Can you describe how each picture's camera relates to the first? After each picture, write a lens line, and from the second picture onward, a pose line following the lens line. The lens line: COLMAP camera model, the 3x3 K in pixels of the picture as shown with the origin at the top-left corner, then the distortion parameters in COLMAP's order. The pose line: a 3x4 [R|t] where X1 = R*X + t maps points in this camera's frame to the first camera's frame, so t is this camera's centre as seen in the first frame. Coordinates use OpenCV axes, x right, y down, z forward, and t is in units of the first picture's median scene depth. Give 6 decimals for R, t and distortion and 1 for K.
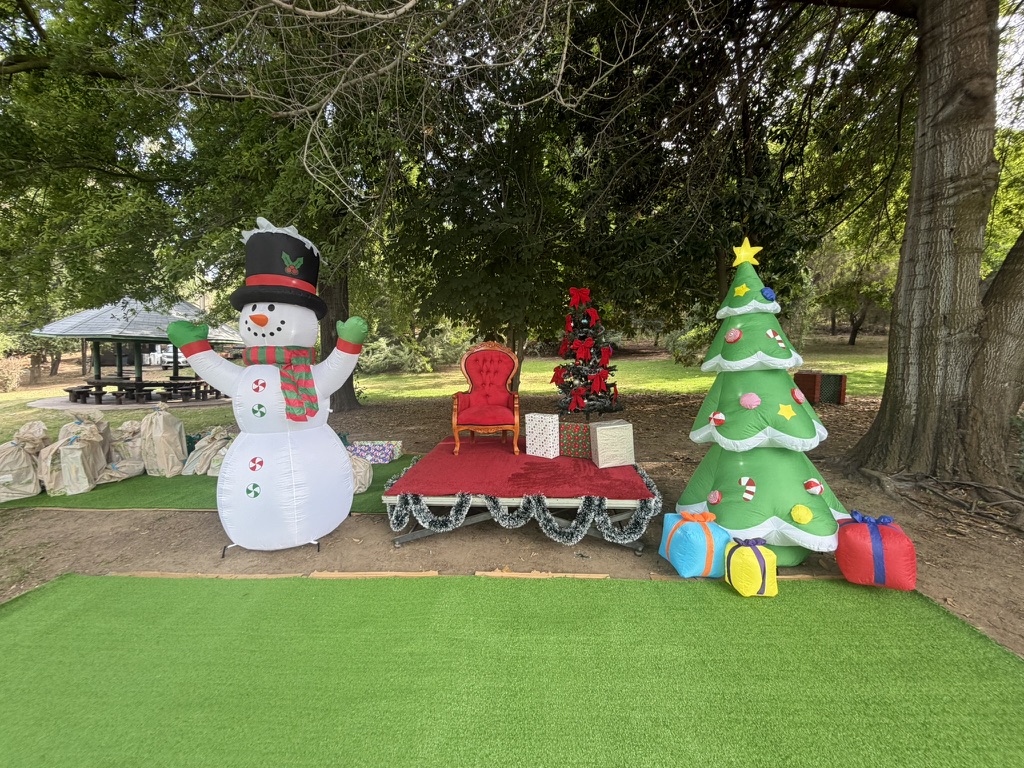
lens RADIAL K [[409.5, 0, 509.5], [0, 409.5, 379.7], [0, 0, 1]] dist [0.002867, 0.000267]
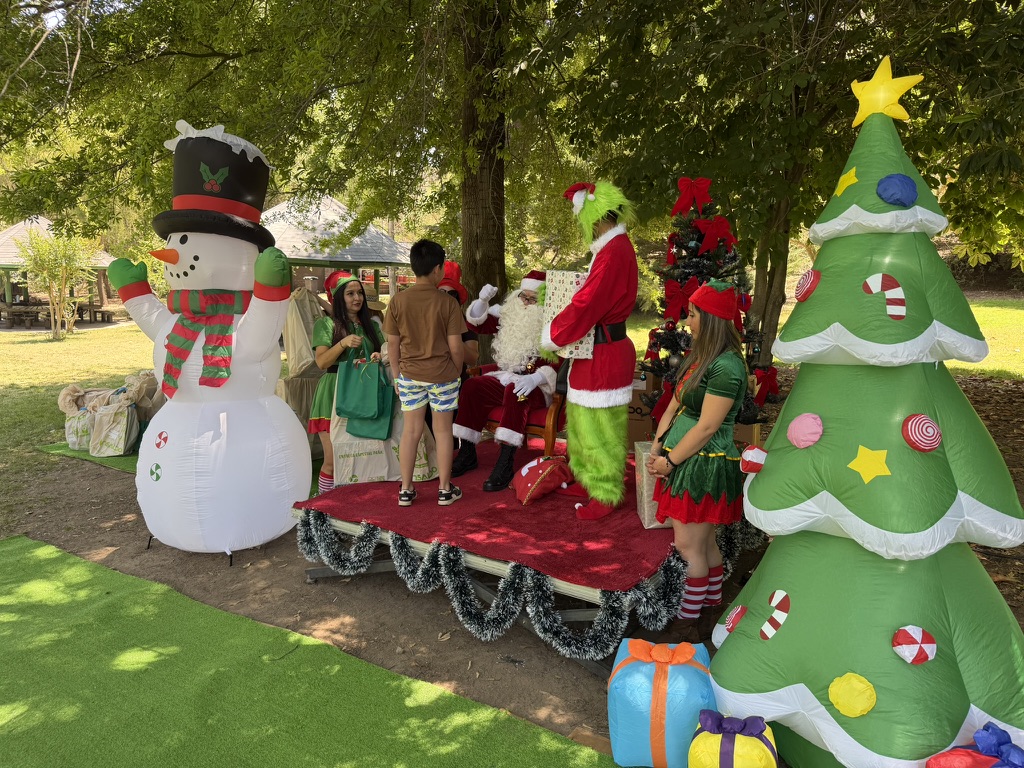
lens RADIAL K [[730.1, 0, 512.0], [0, 730.1, 384.0], [0, 0, 1]] dist [-0.043082, -0.000274]
pose [[0.866454, 0.080453, -0.492733, 0.571607], [-0.042891, 0.995277, 0.087086, -0.046788], [0.497412, -0.054322, 0.865812, 0.116866]]
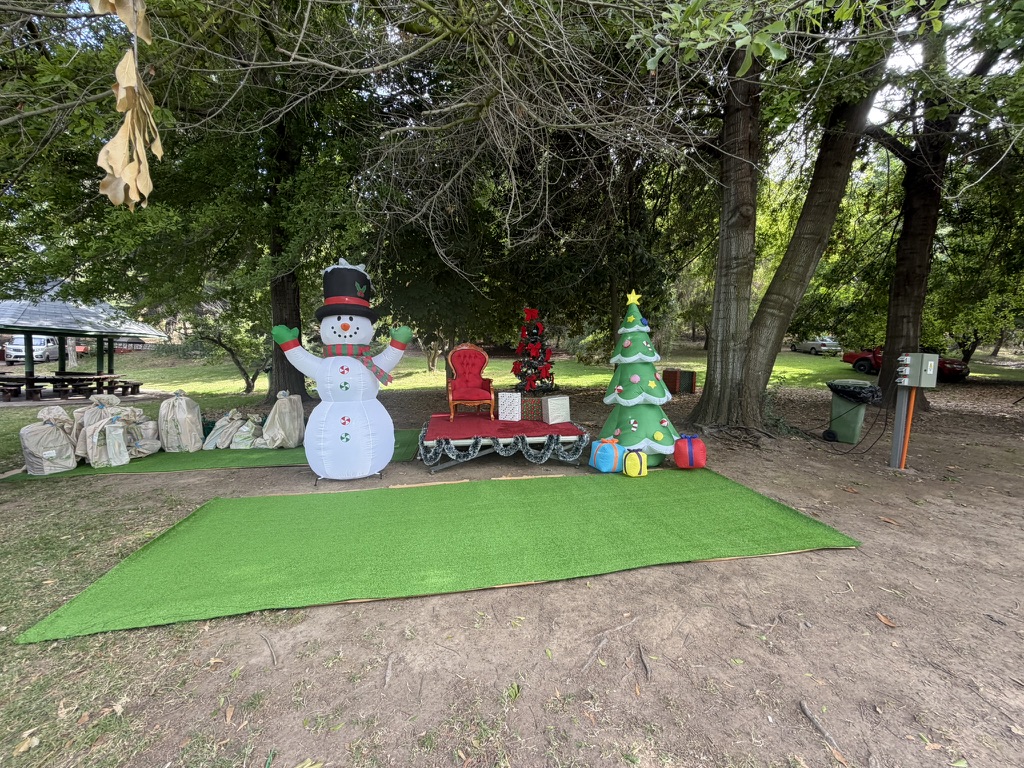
lens RADIAL K [[409.5, 0, 509.5], [0, 409.5, 379.7], [0, 0, 1]] dist [0.002867, 0.000267]
pose [[0.971285, -0.000221, 0.237919, -0.338856], [0.000208, 1.000000, 0.000083, 0.045280], [-0.237919, -0.000031, 0.971285, -0.556757]]
